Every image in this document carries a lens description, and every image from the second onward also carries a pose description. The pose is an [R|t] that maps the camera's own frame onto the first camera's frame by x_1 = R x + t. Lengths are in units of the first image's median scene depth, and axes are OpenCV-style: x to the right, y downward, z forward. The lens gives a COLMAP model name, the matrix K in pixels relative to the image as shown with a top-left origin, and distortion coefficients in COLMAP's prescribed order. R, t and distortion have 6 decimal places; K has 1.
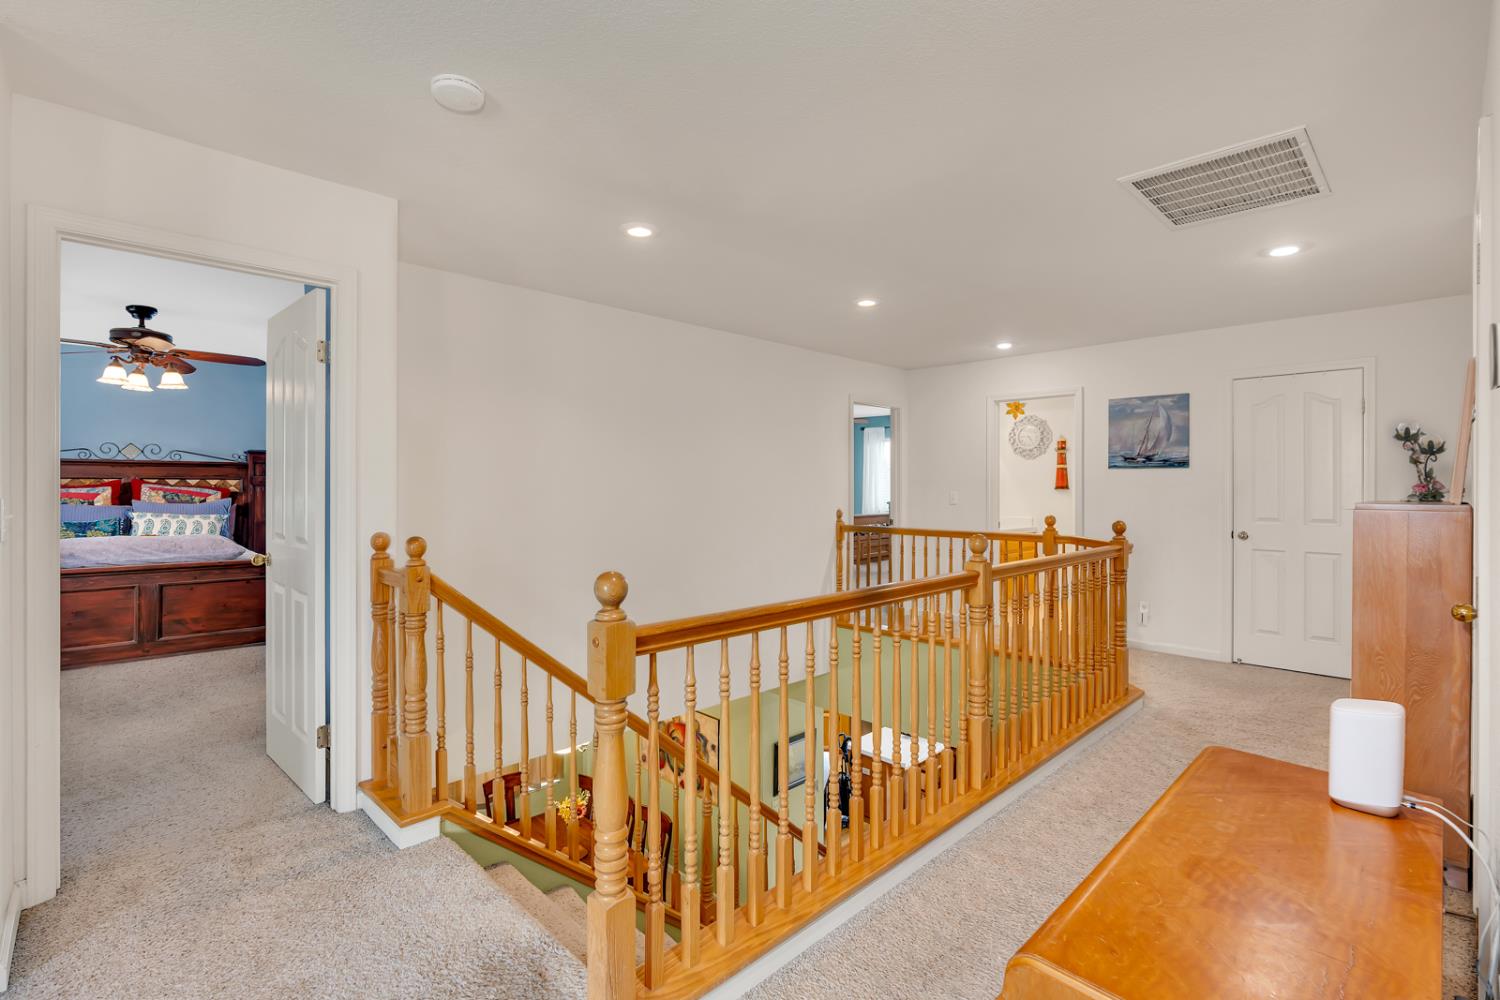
lens RADIAL K [[688.9, 0, 751.0], [0, 688.9, 489.7], [0, 0, 1]] dist [-0.003769, -0.000124]
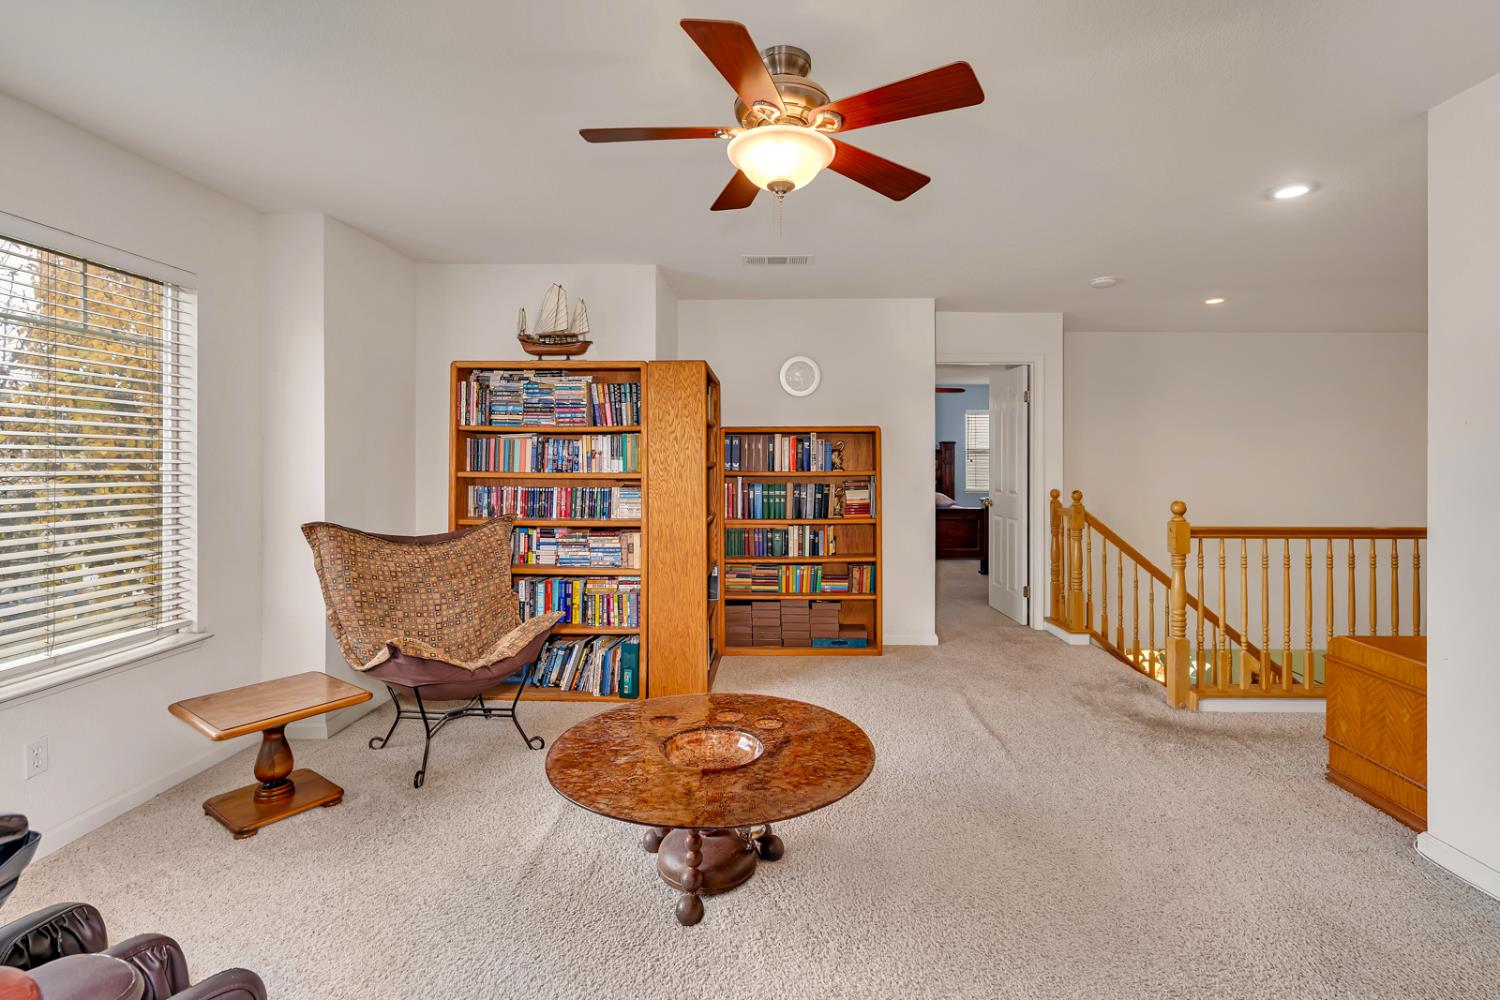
lens RADIAL K [[688.9, 0, 767.0], [0, 688.9, 461.0], [0, 0, 1]] dist [-0.003769, -0.000124]
pose [[0.694751, -0.002992, -0.719245, 0.303558], [-0.006932, 0.999917, -0.010855, 0.011722], [0.719217, 0.012527, 0.694672, -0.977038]]
